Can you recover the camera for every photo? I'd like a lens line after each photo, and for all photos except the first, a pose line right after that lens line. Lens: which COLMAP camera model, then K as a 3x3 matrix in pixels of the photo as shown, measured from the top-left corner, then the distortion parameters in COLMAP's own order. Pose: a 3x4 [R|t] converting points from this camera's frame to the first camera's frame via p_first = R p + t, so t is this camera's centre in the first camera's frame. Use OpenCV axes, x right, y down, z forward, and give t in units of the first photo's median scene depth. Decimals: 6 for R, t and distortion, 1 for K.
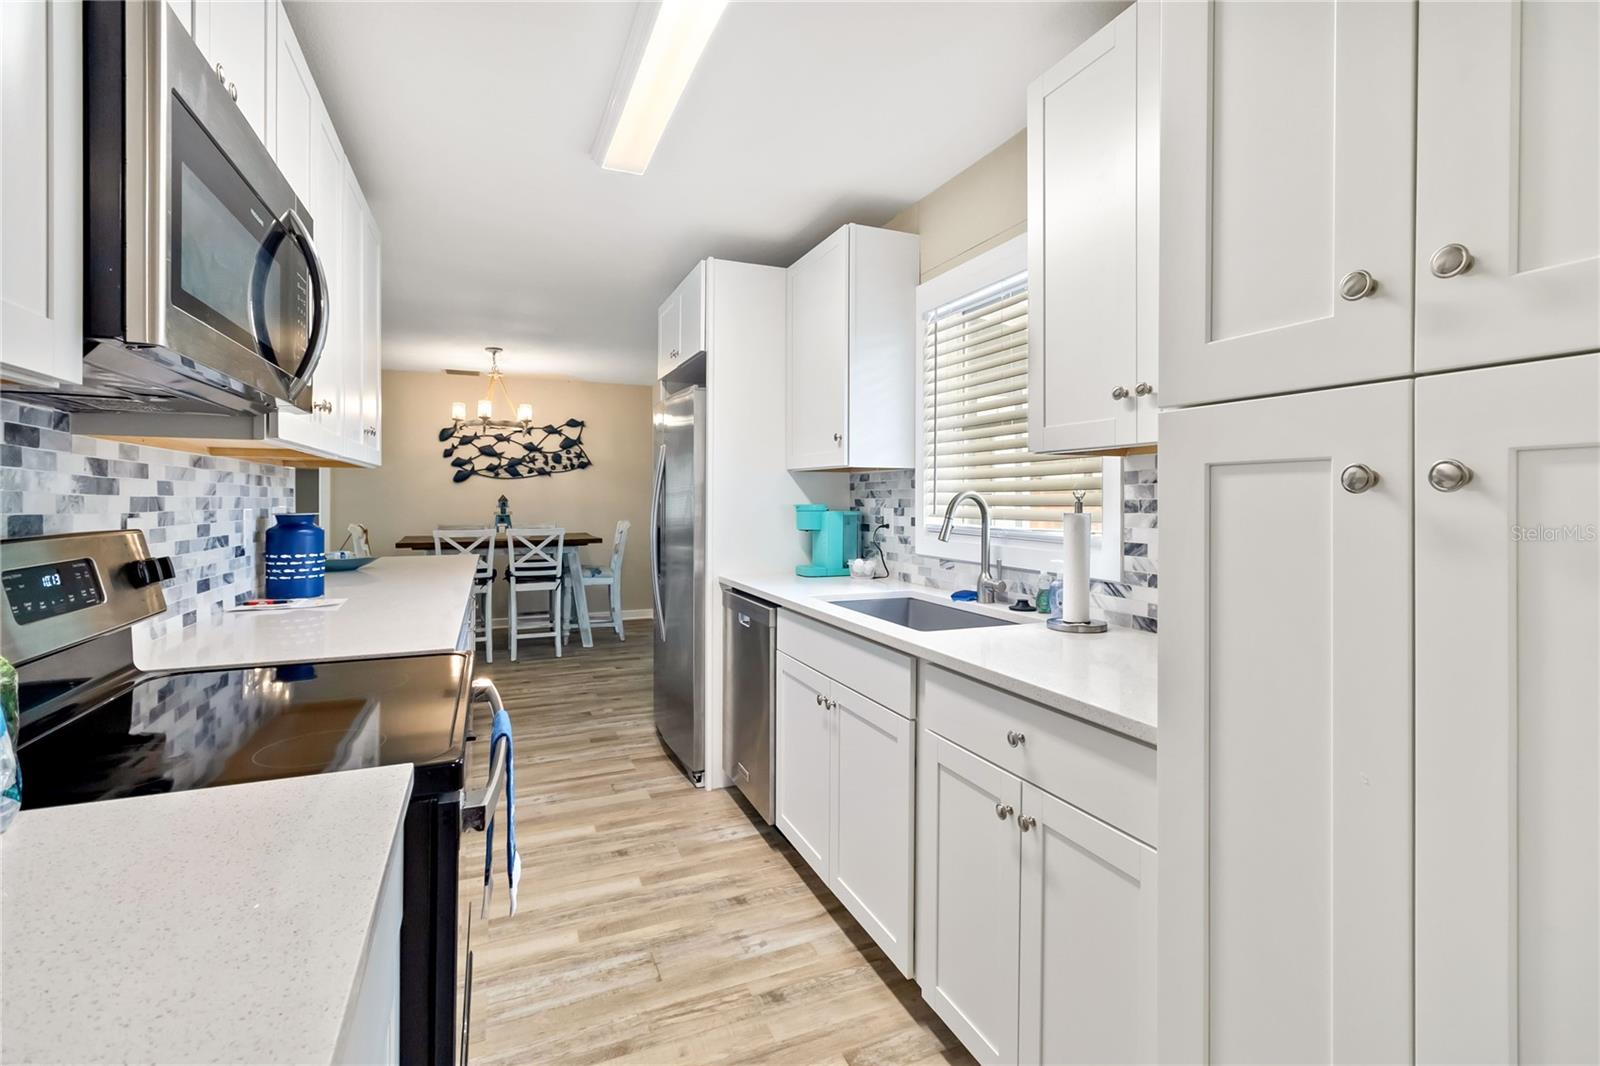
lens RADIAL K [[736.3, 0, 819.7], [0, 736.3, 495.5], [0, 0, 1]] dist [0.004748, -0.000140]
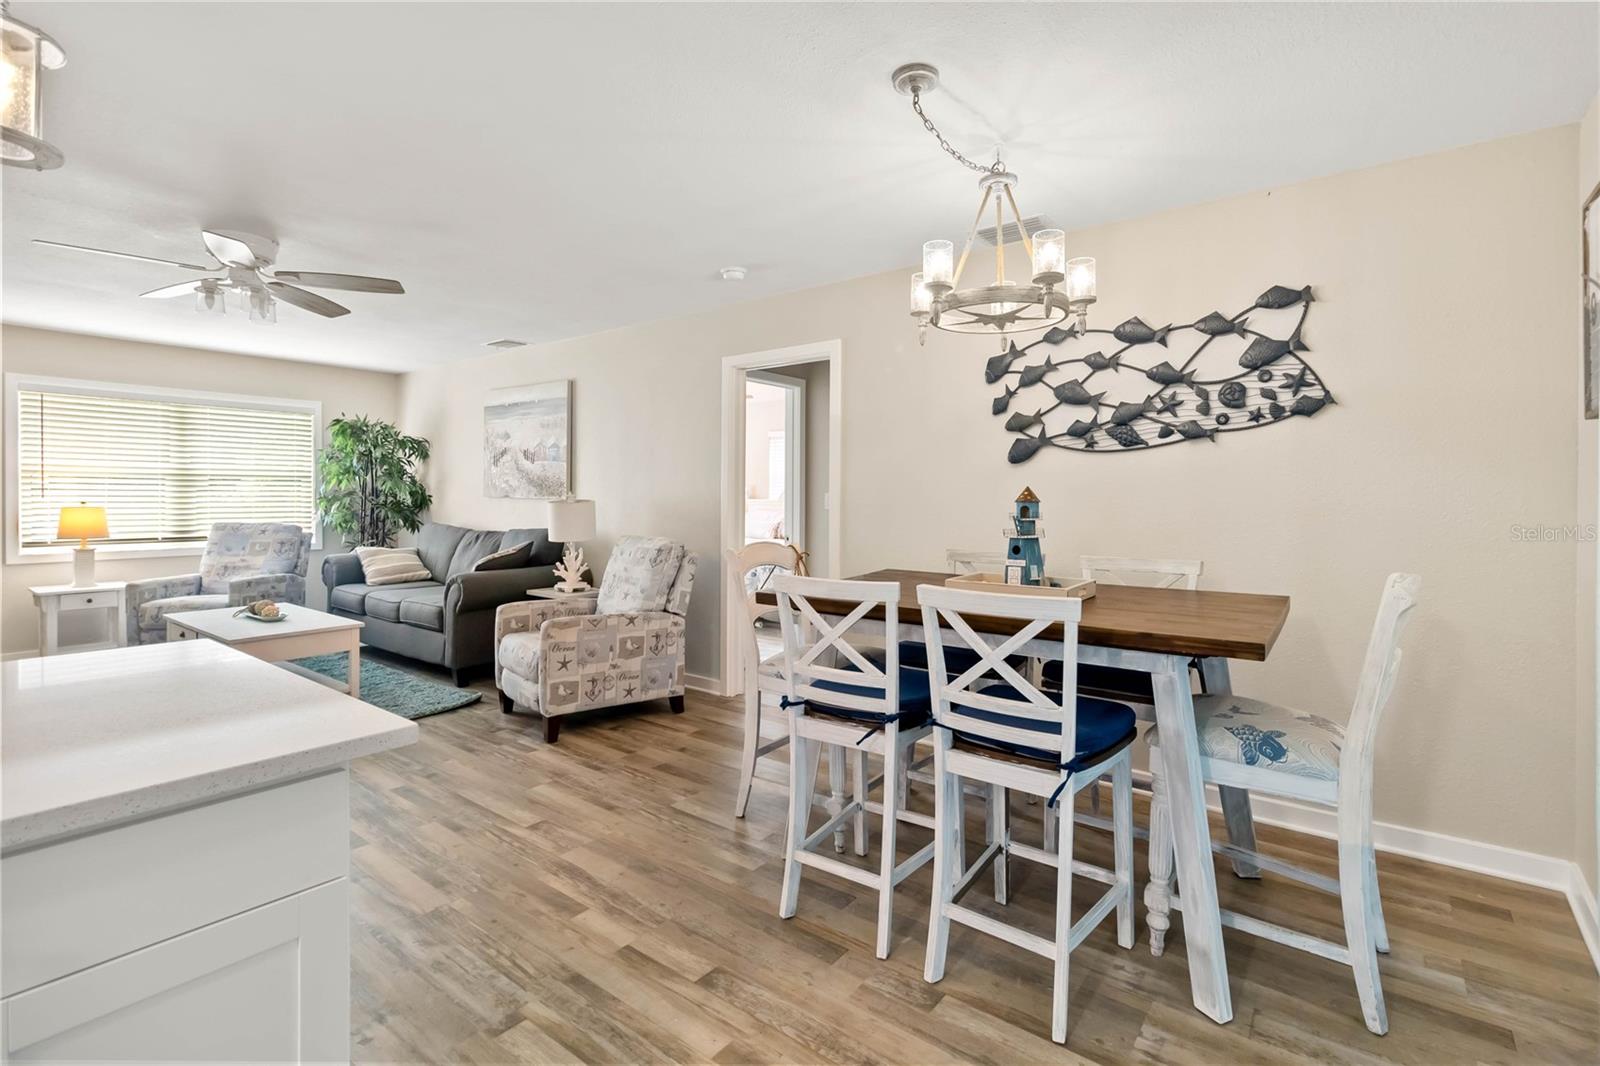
lens RADIAL K [[739.3, 0, 819.8], [0, 739.3, 499.9], [0, 0, 1]] dist [0.004593, -0.000448]
pose [[0.480766, 0.004299, -0.876838, -0.121925], [-0.001241, 0.999990, 0.004223, 0.004555], [0.876848, -0.000942, 0.480767, 0.650687]]
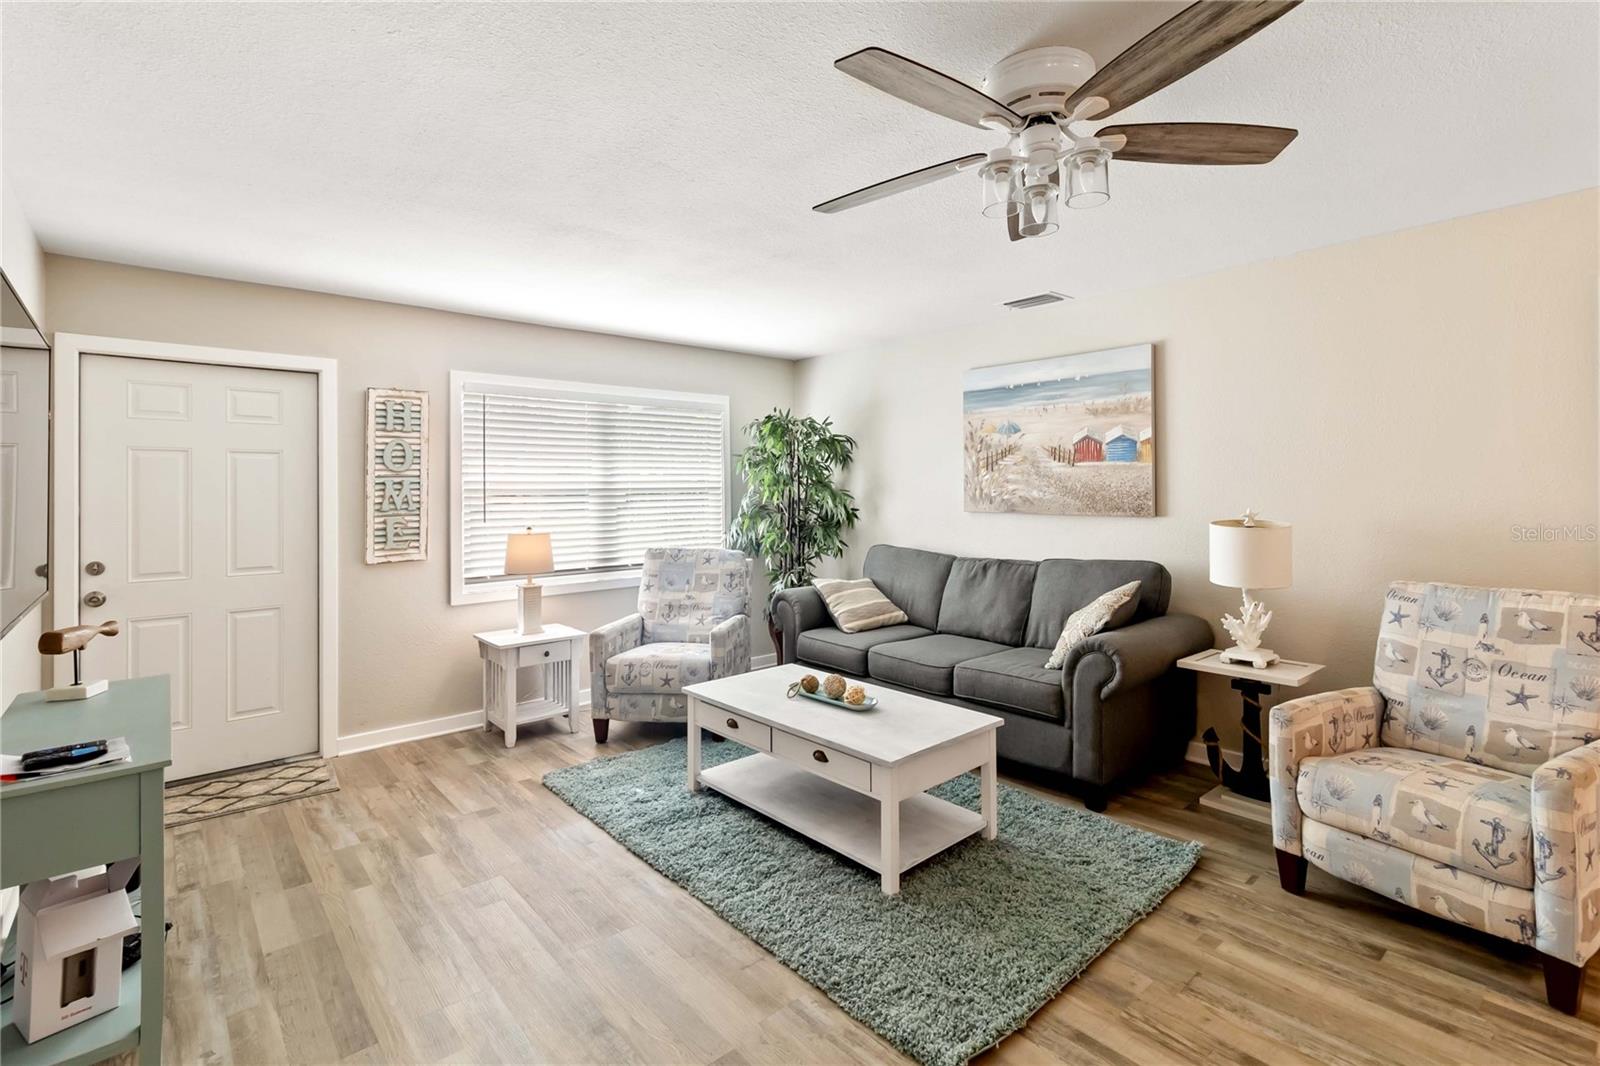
lens RADIAL K [[740.1, 0, 818.8], [0, 740.1, 482.5], [0, 0, 1]] dist [0.001605, -0.000603]
pose [[0.307535, -0.019630, -0.951334, -0.508137], [0.014773, 0.999765, -0.015853, -0.012787], [0.951422, -0.009179, 0.307753, 0.389071]]
